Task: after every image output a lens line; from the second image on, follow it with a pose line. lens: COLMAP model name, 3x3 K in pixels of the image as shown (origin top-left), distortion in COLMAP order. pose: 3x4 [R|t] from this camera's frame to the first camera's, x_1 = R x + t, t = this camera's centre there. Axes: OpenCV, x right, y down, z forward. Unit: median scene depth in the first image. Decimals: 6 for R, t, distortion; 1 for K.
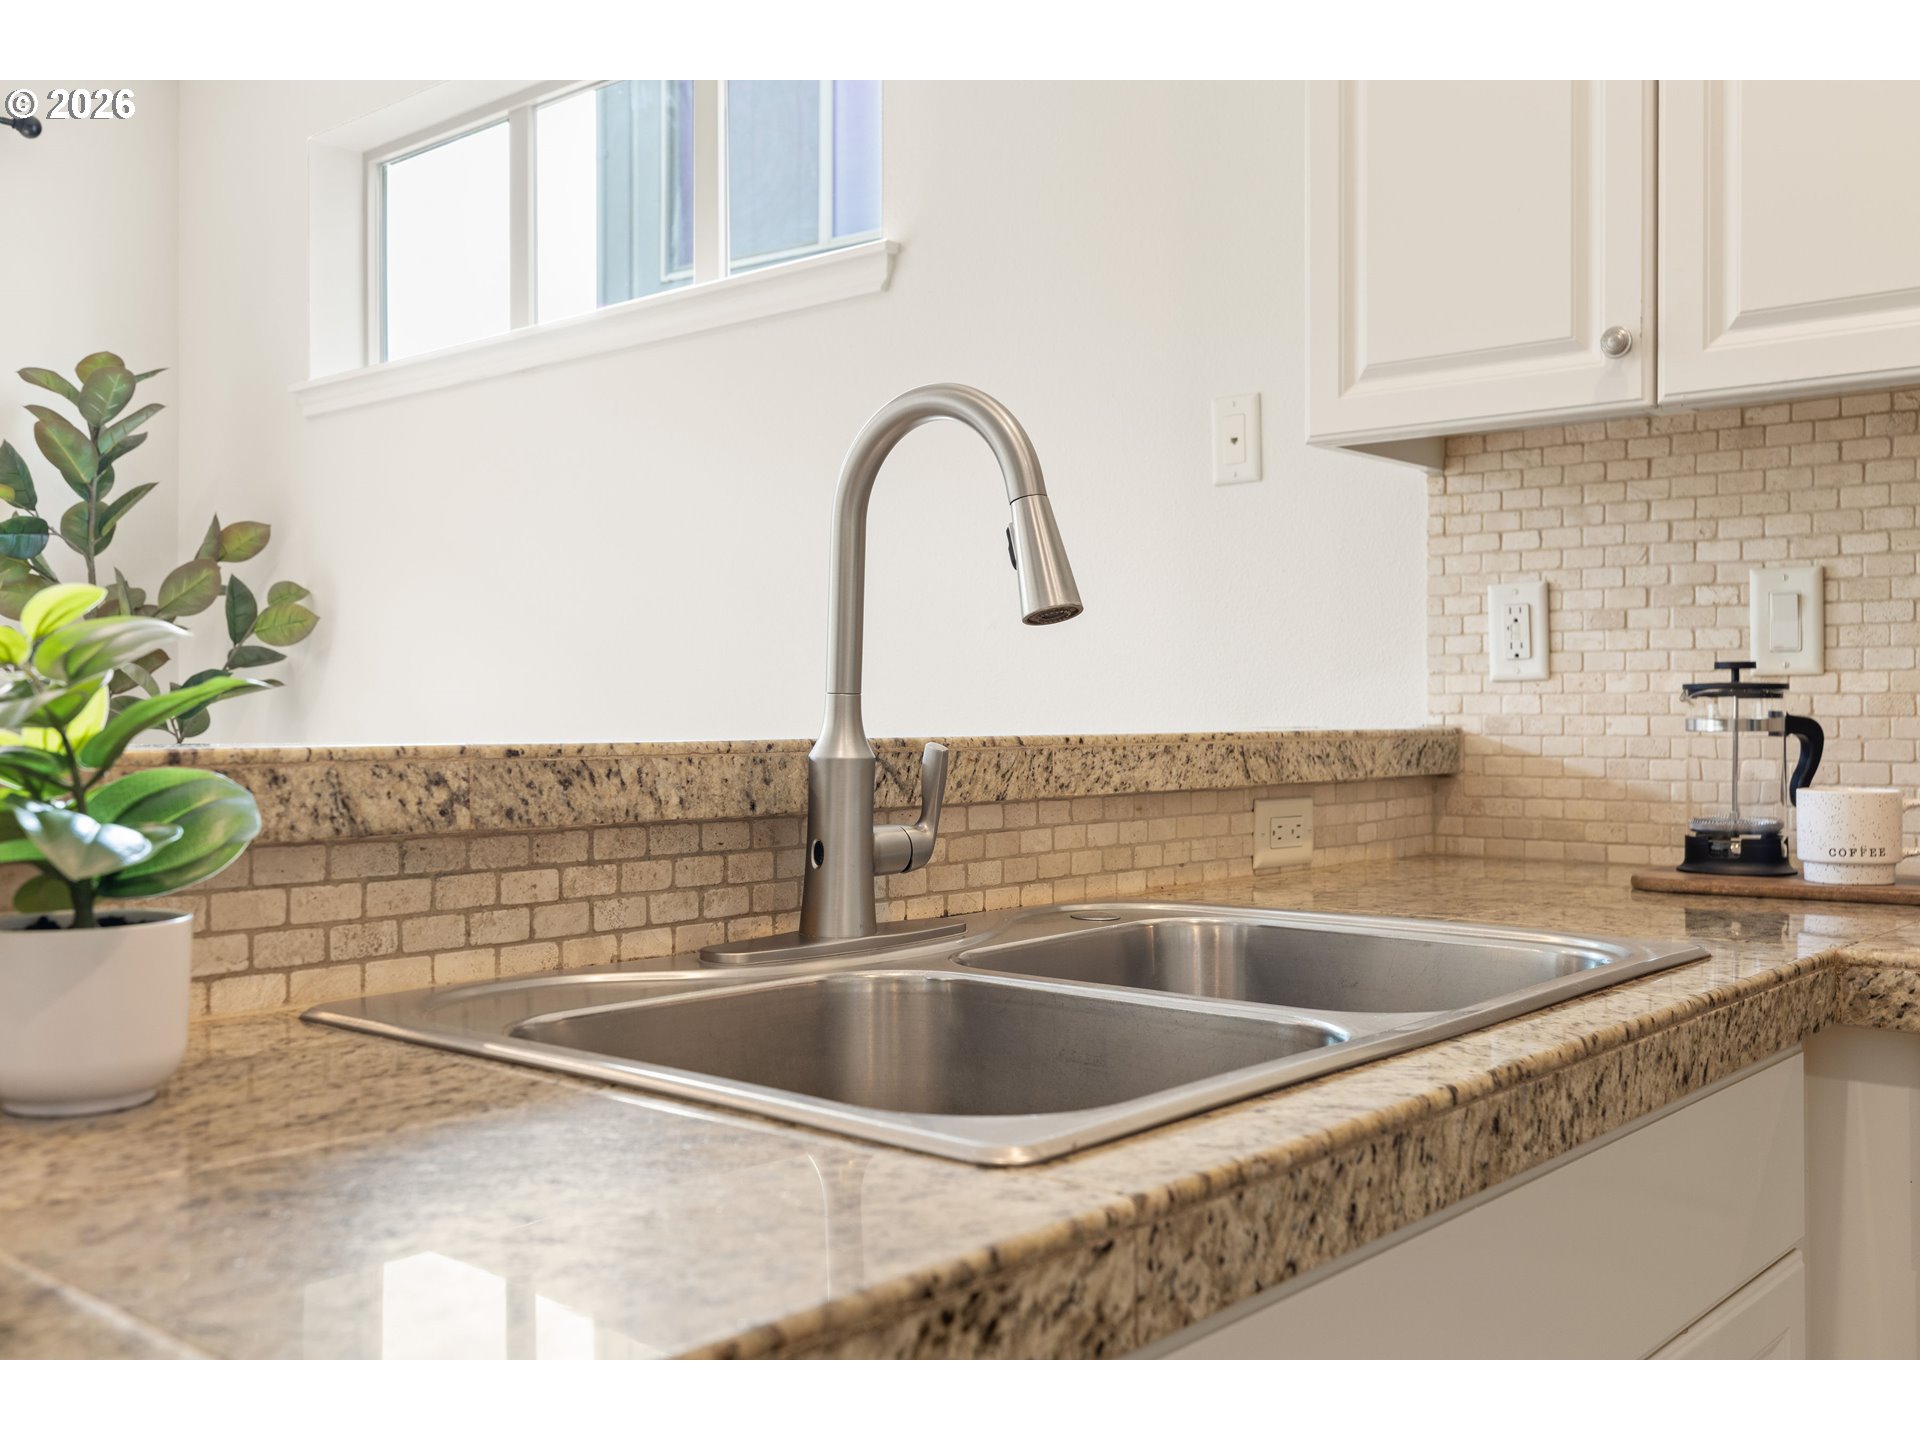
lens RADIAL K [[1785.5, 0, 938.0], [0, 1785.5, 718.8], [0, 0, 1]] dist [0.002525, 0.003083]
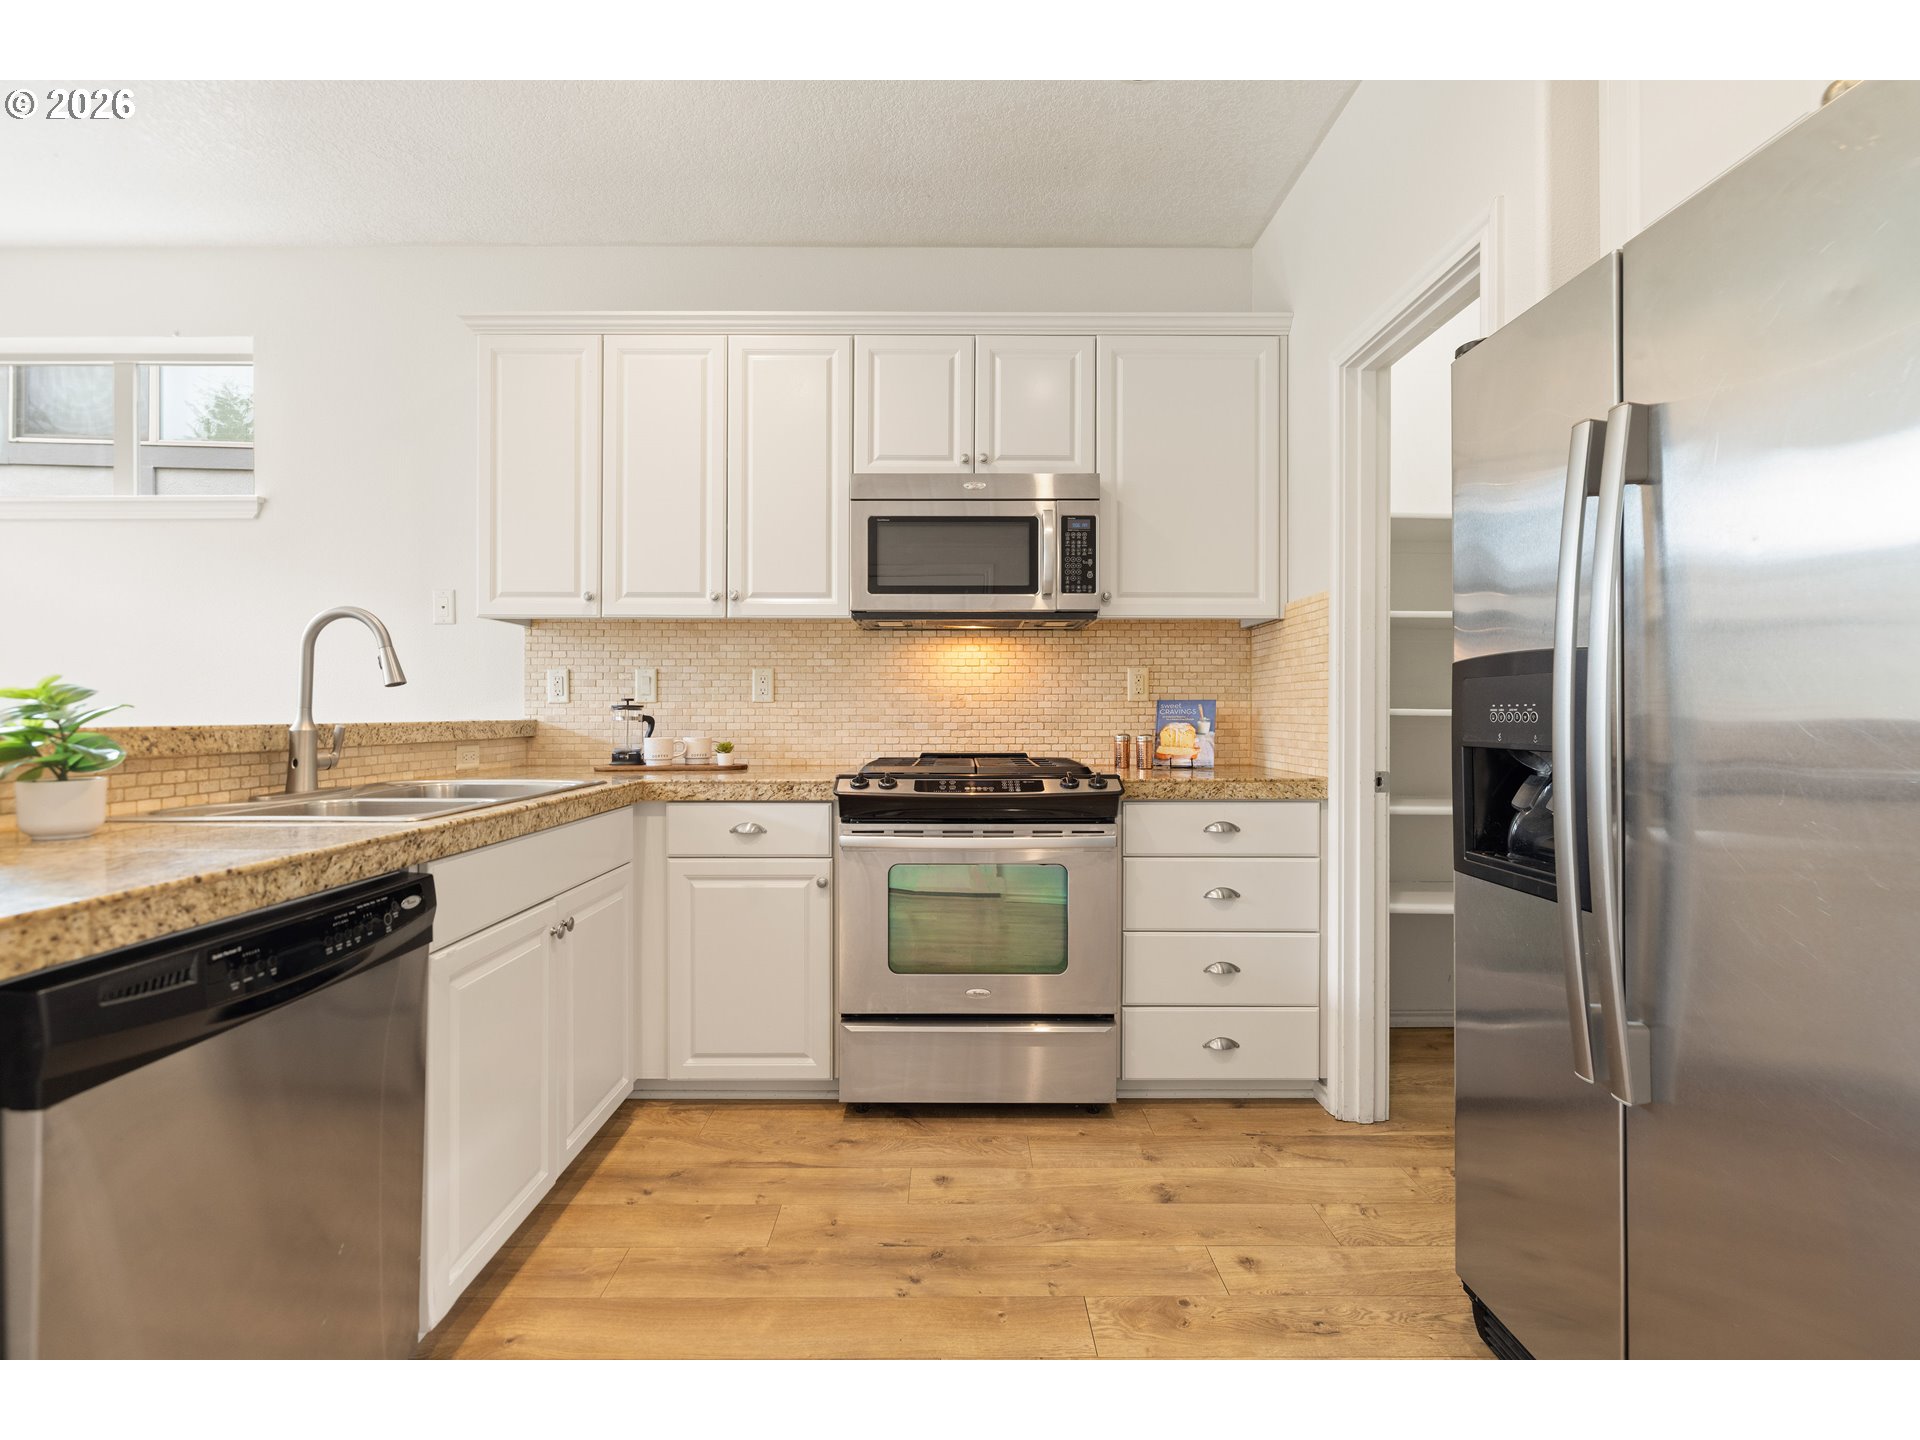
lens RADIAL K [[858.6, 0, 952.4], [0, 858.6, 712.3], [0, 0, 1]] dist [-0.001955, 0.000244]
pose [[0.748294, 0.002819, 0.663362, -0.138072], [0.000237, 0.999990, -0.004517, -0.000404], [-0.663368, 0.003538, 0.748285, -0.537689]]
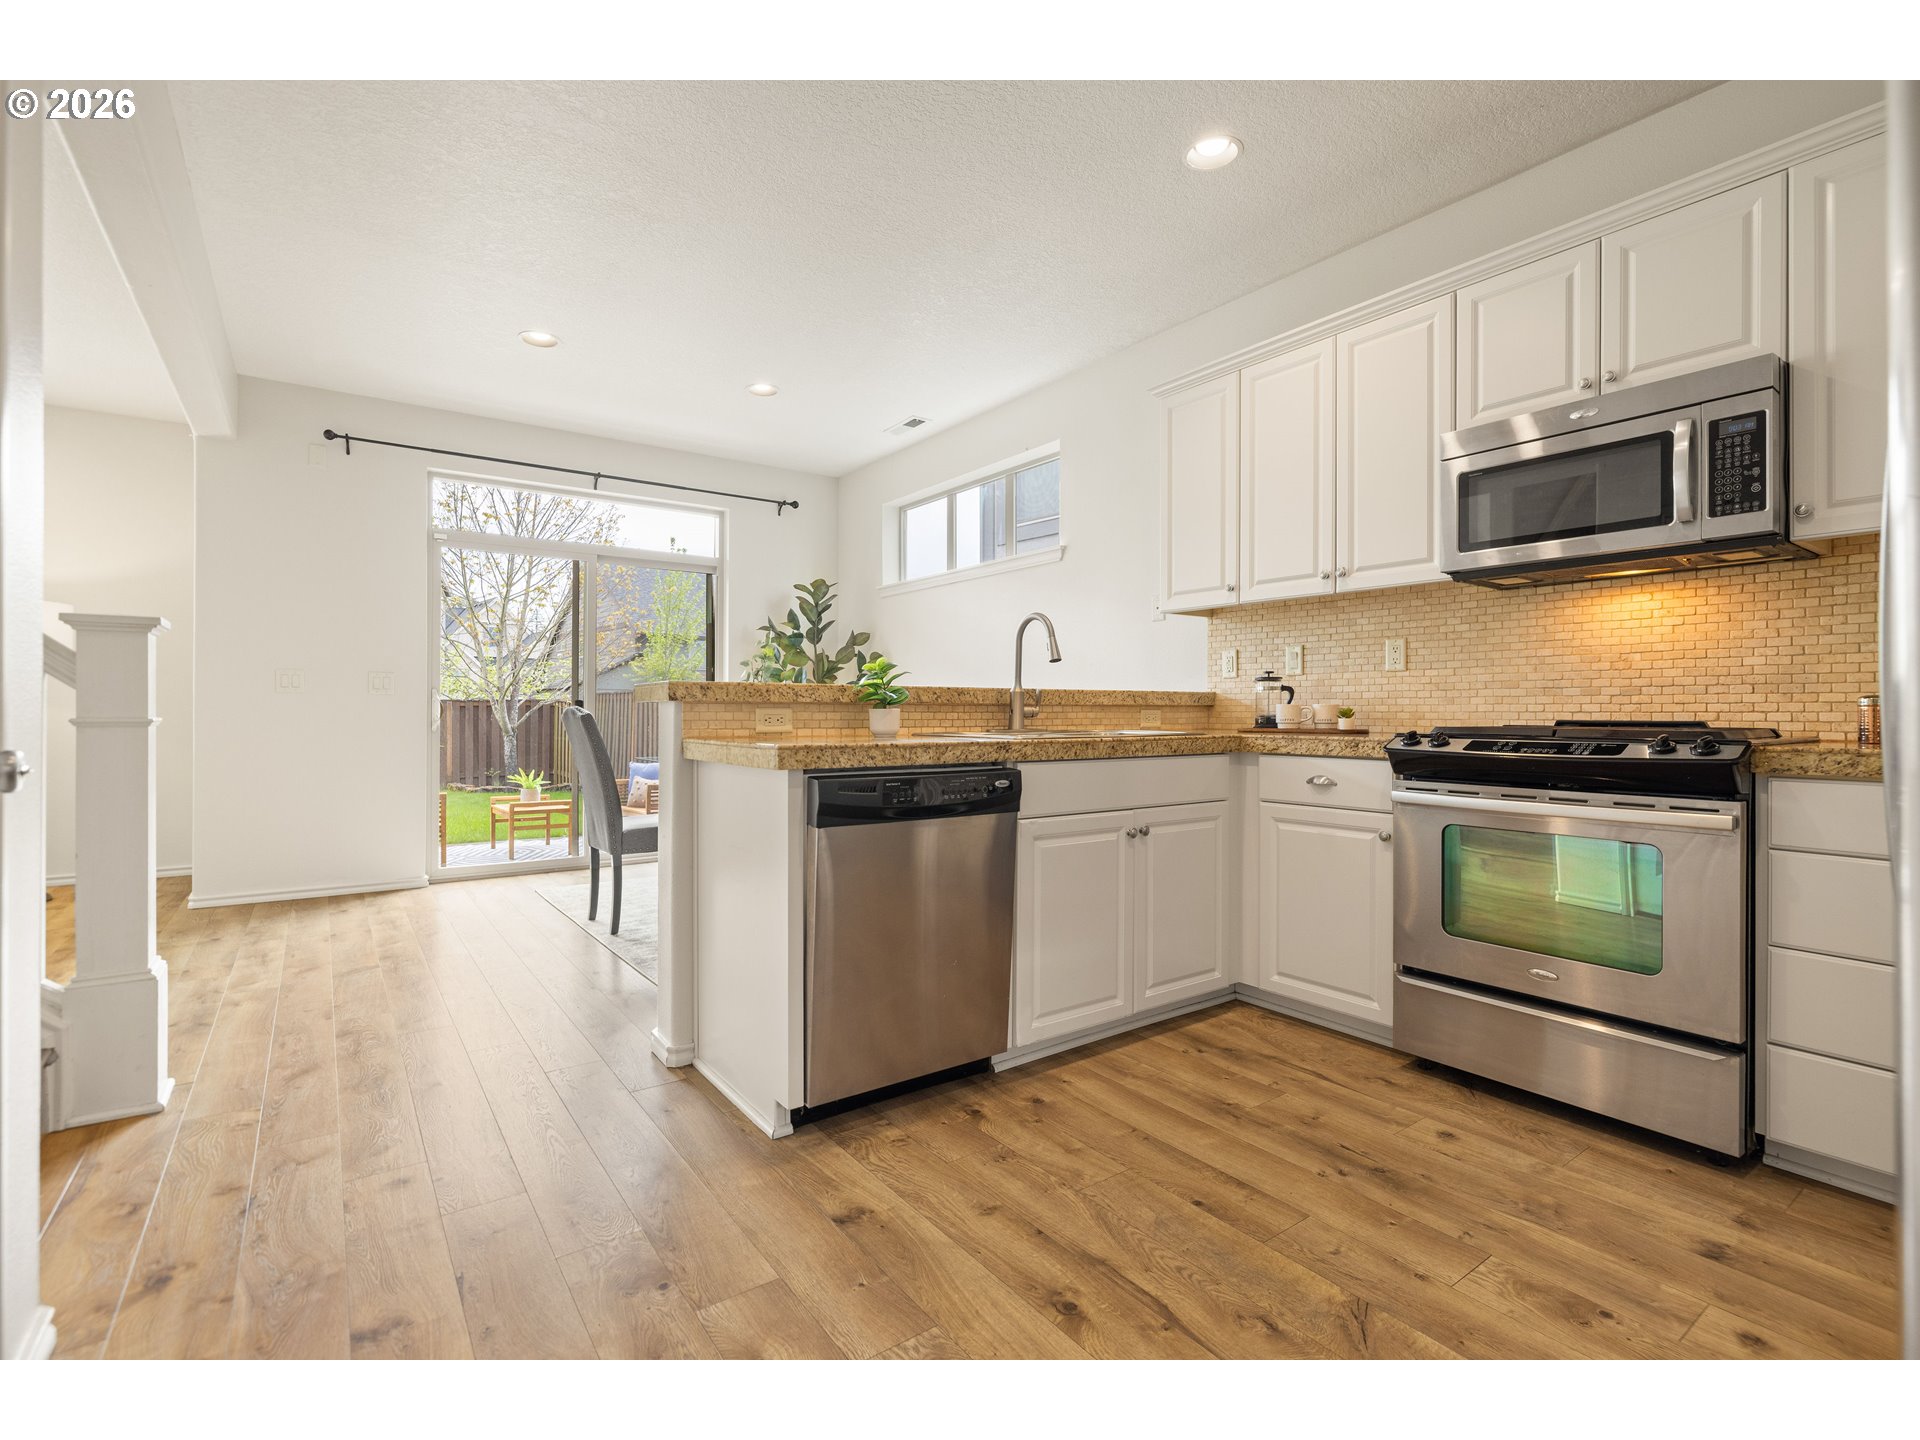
lens RADIAL K [[879.7, 0, 963.3], [0, 879.7, 701.4], [0, 0, 1]] dist [-0.002705, 0.000047]
pose [[0.976903, -0.000242, -0.213682, 0.219813], [-0.002558, 0.999914, -0.012828, 0.056508], [0.213667, 0.013079, 0.976819, -0.936733]]
